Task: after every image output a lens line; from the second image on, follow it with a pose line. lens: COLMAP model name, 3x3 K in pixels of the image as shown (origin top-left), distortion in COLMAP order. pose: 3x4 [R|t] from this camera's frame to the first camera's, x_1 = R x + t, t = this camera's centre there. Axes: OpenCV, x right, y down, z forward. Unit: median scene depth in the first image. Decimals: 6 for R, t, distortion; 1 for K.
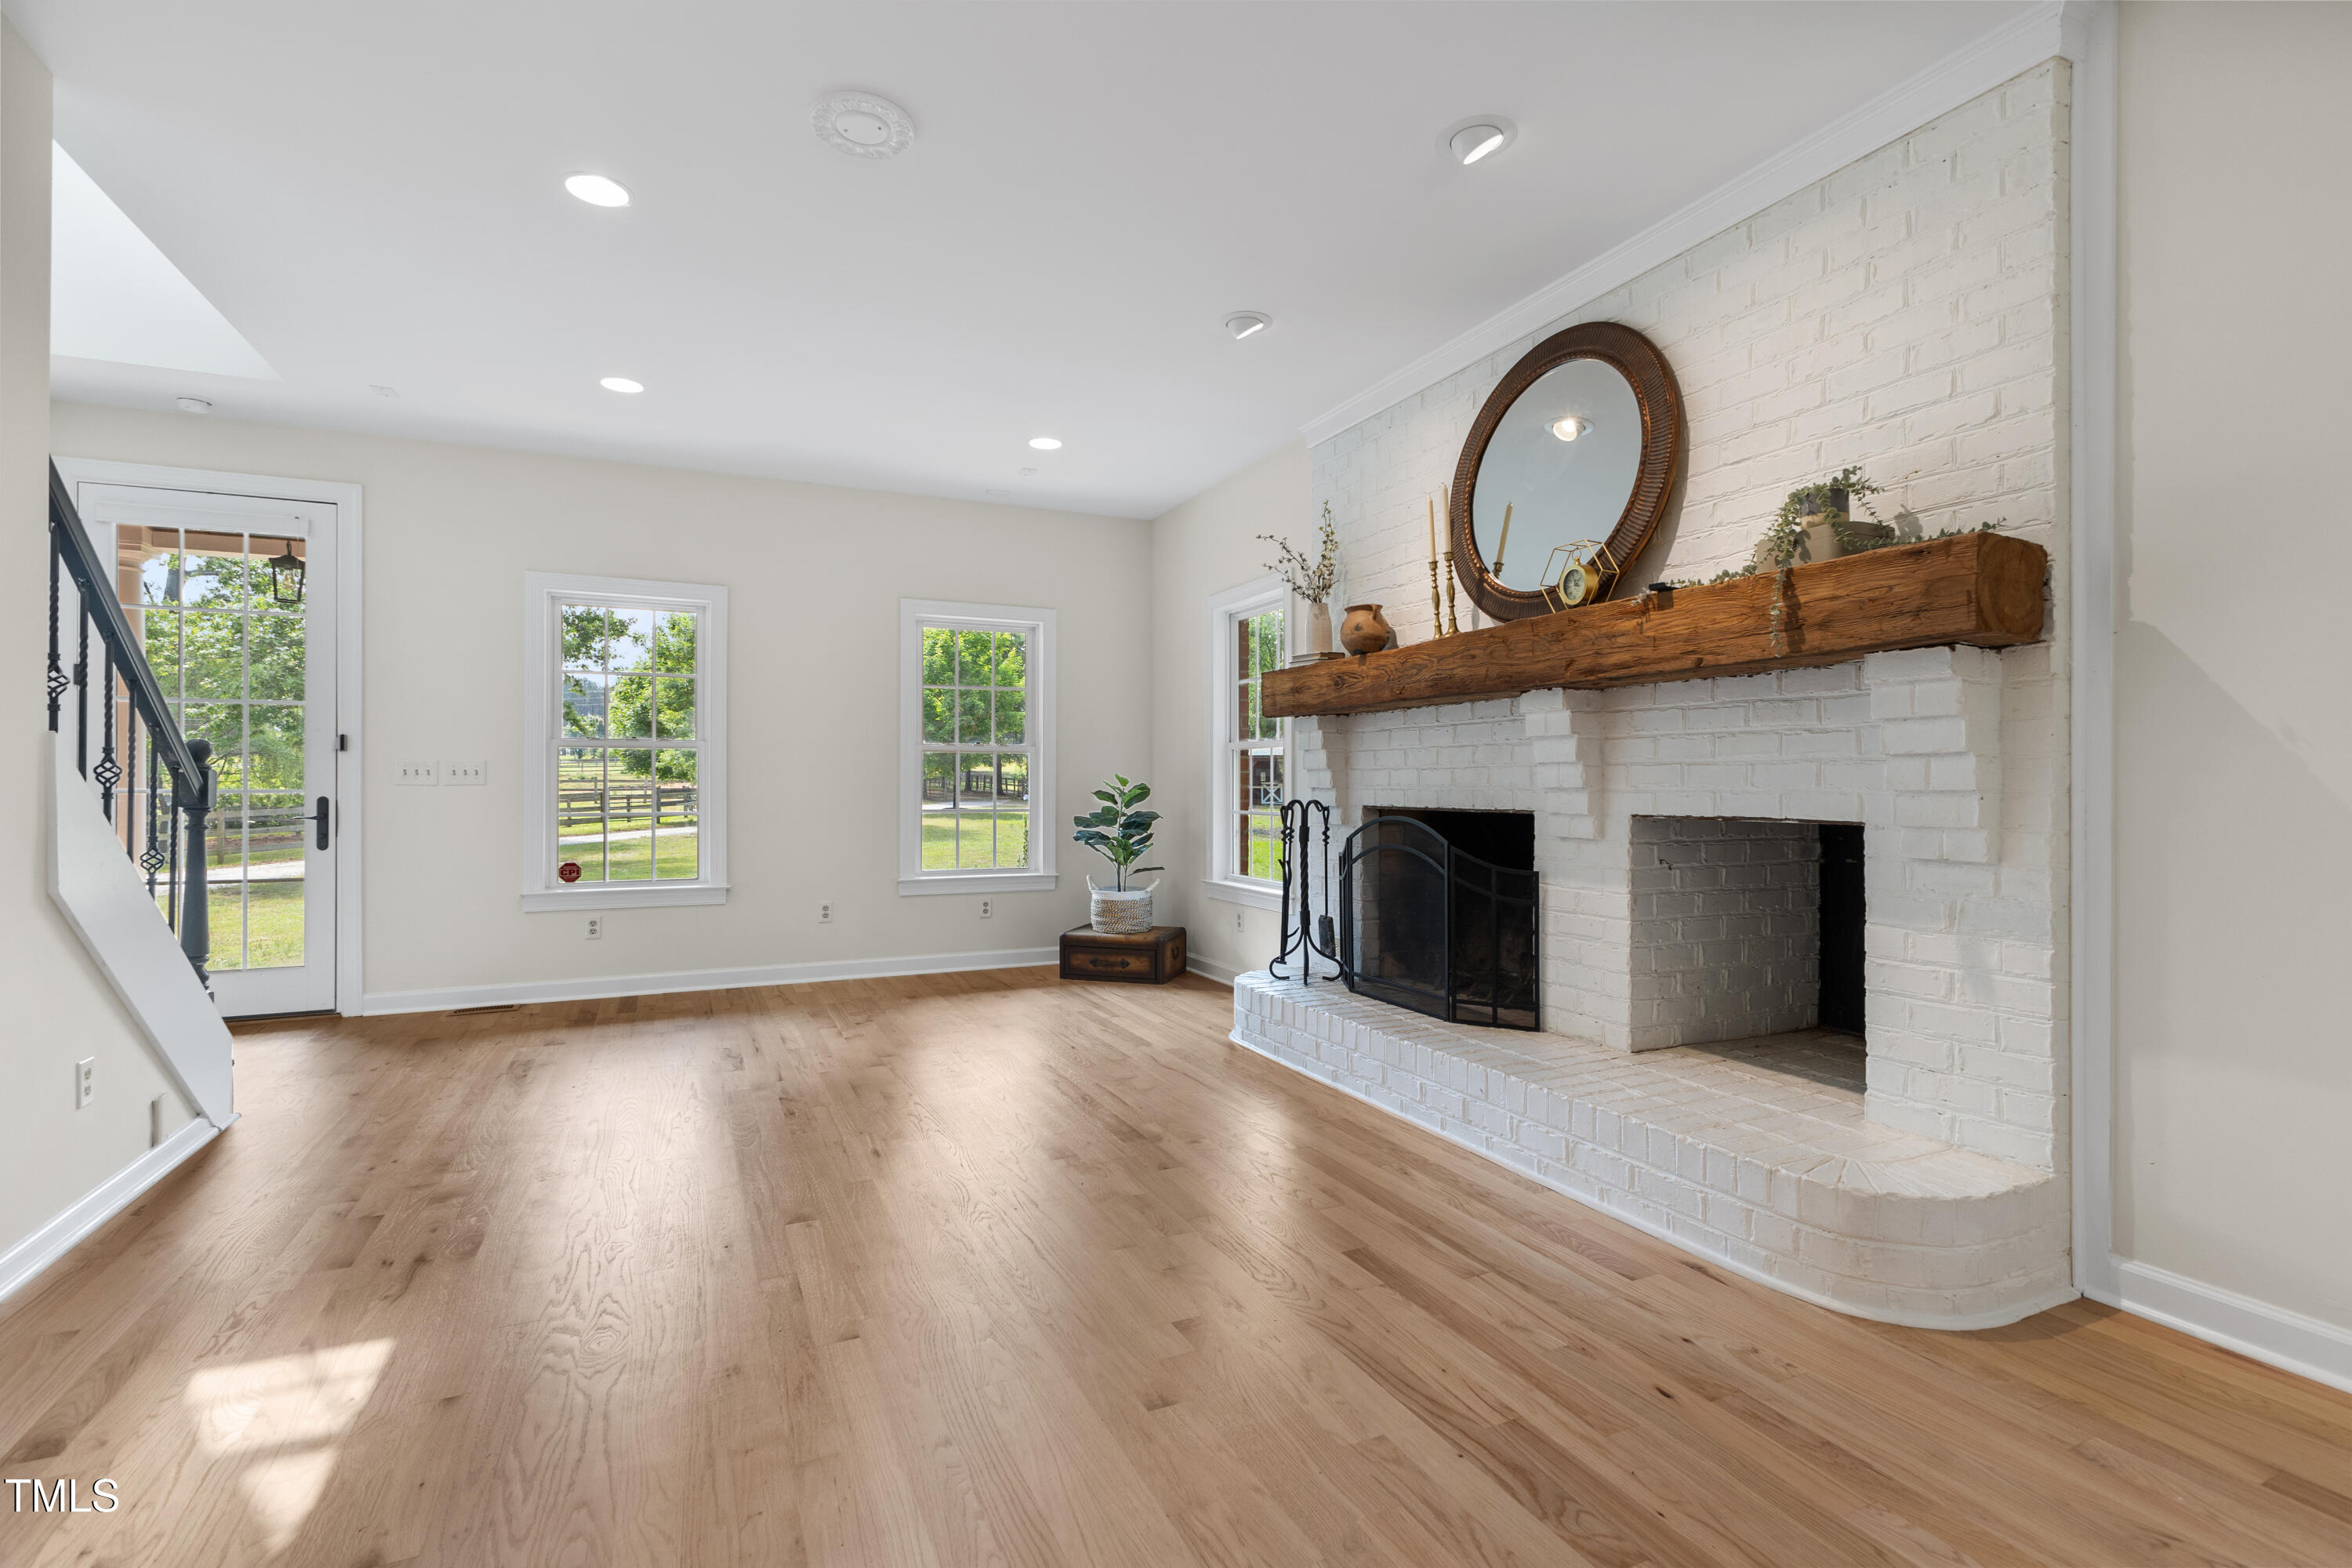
lens RADIAL K [[1090.2, 0, 1176.0], [0, 1090.2, 784.0], [0, 0, 1]] dist [0.001491, -0.000479]
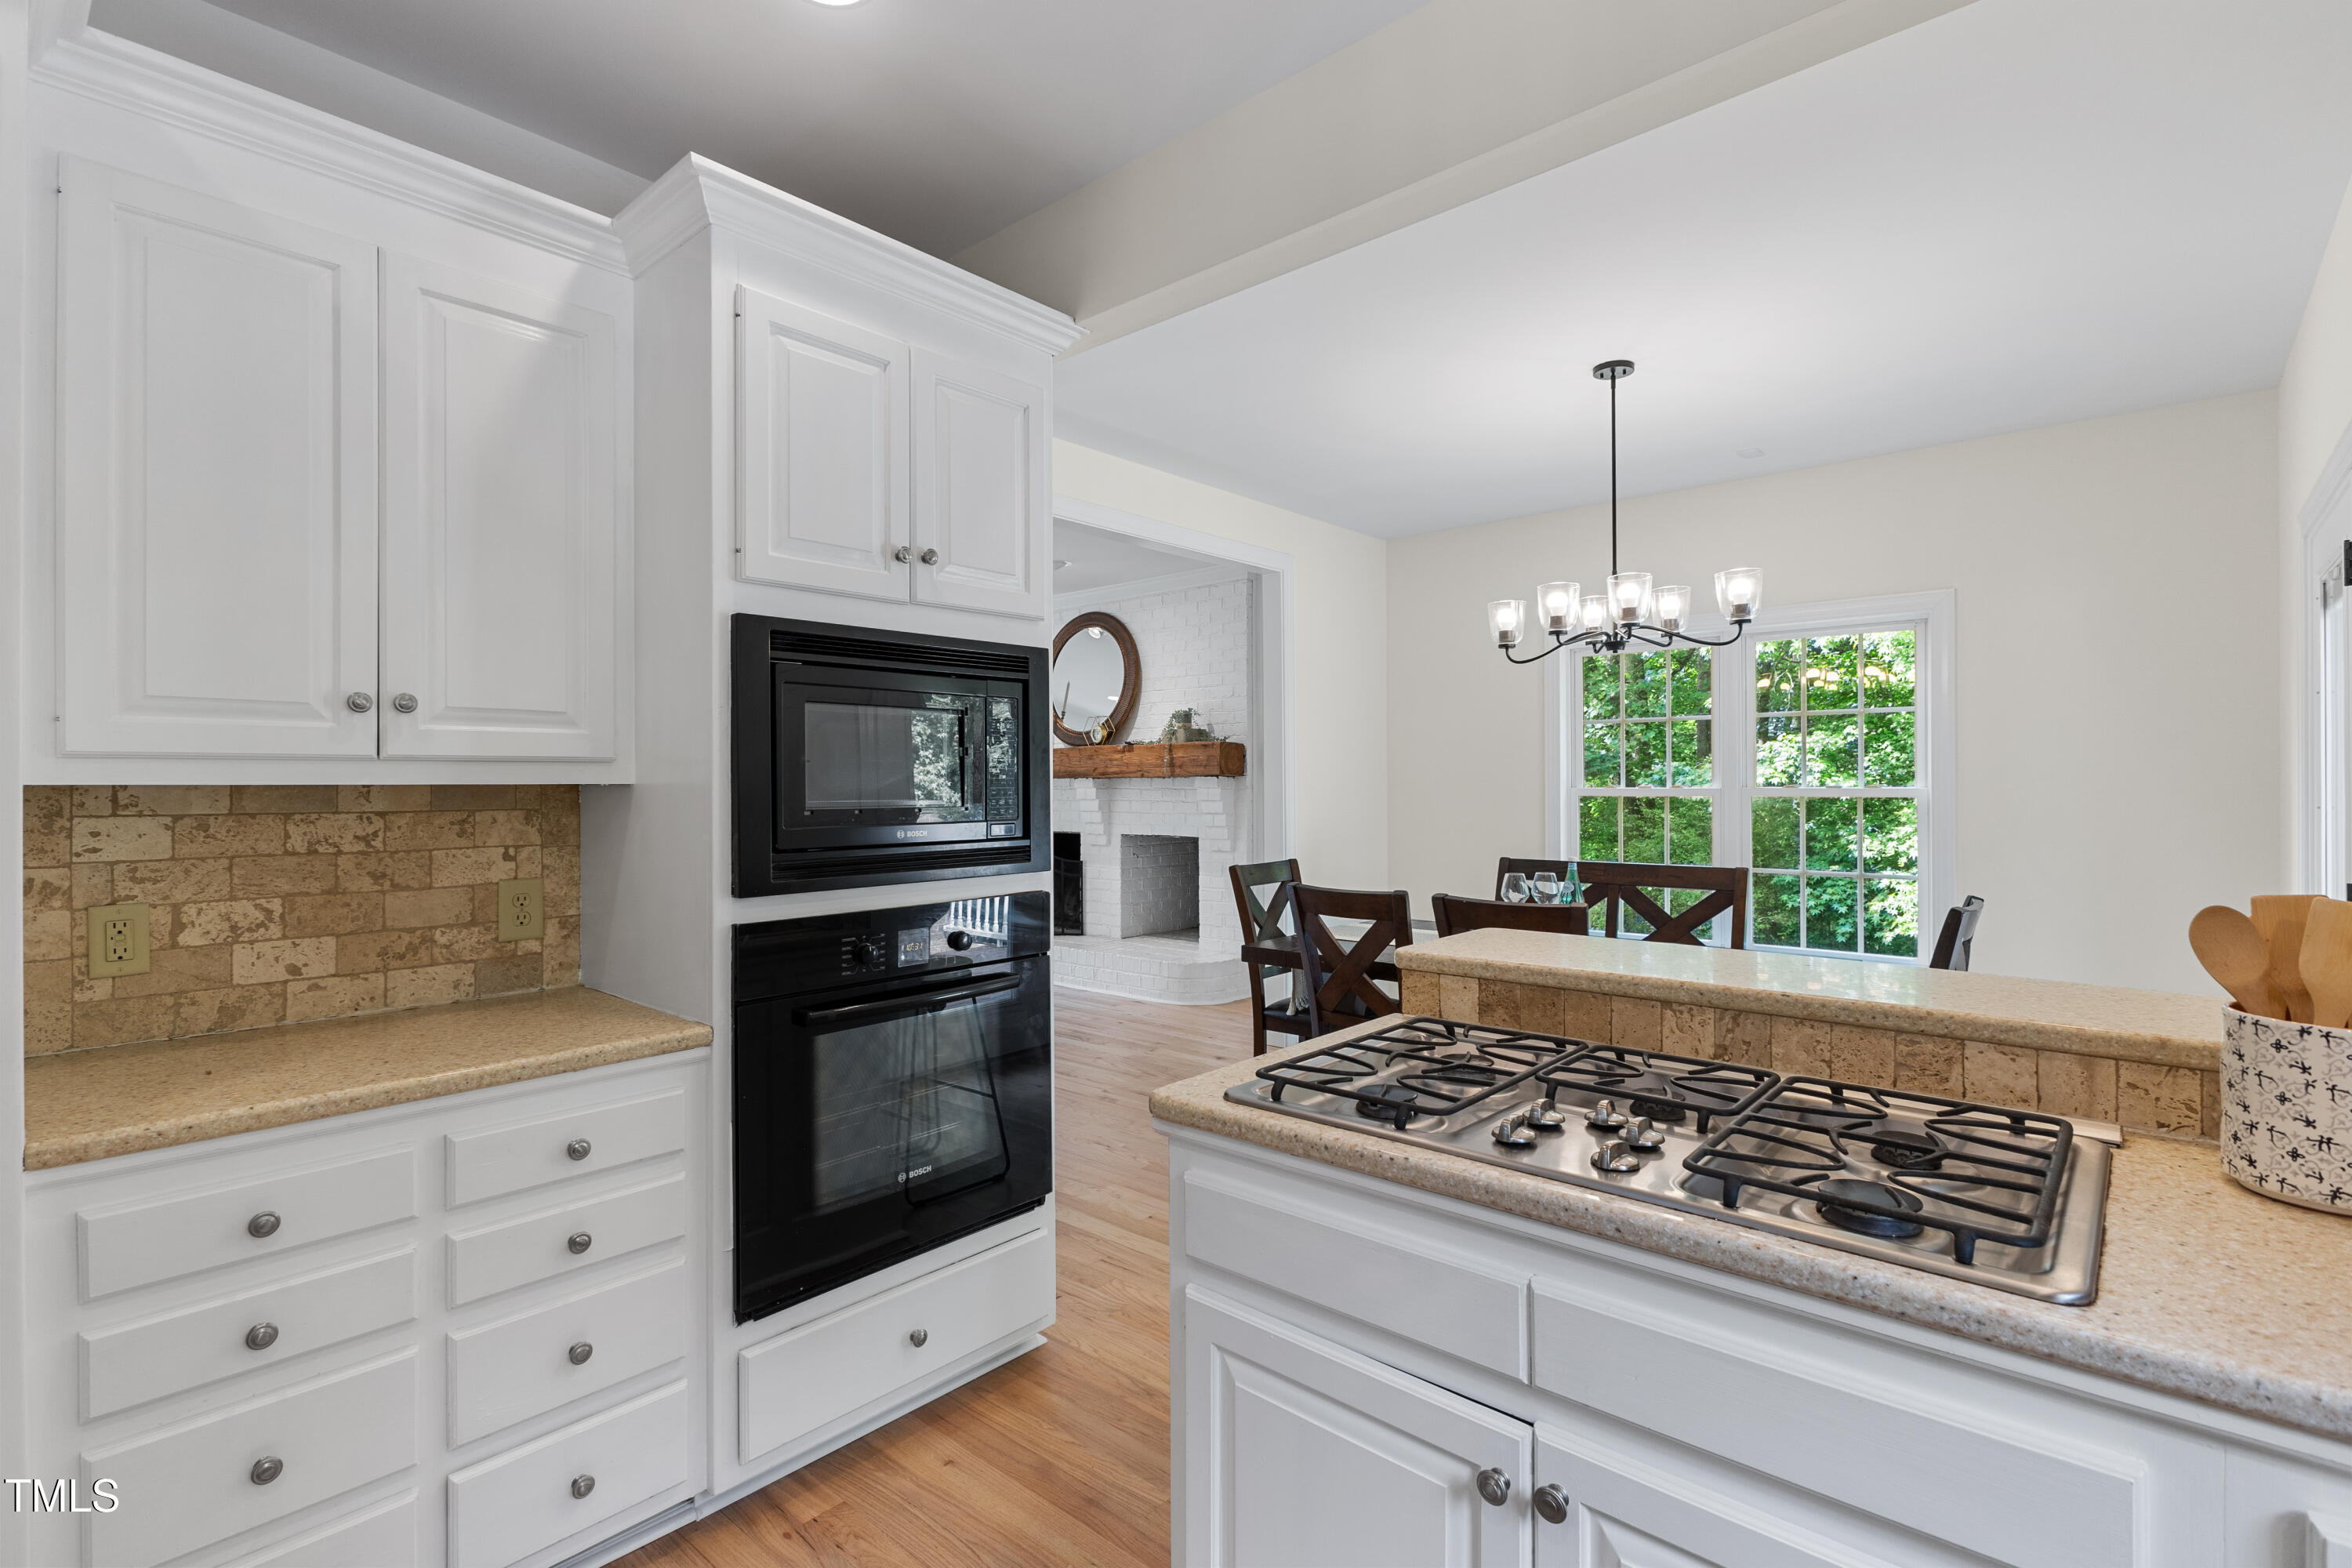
lens RADIAL K [[1088.0, 0, 1176.0], [0, 1088.0, 784.0], [0, 0, 1]] dist [0.002760, 0.000308]
pose [[0.919400, -0.003921, 0.393305, -0.378763], [0.004404, 0.999990, -0.000324, -0.077156], [-0.393300, 0.002030, 0.919408, -1.160024]]
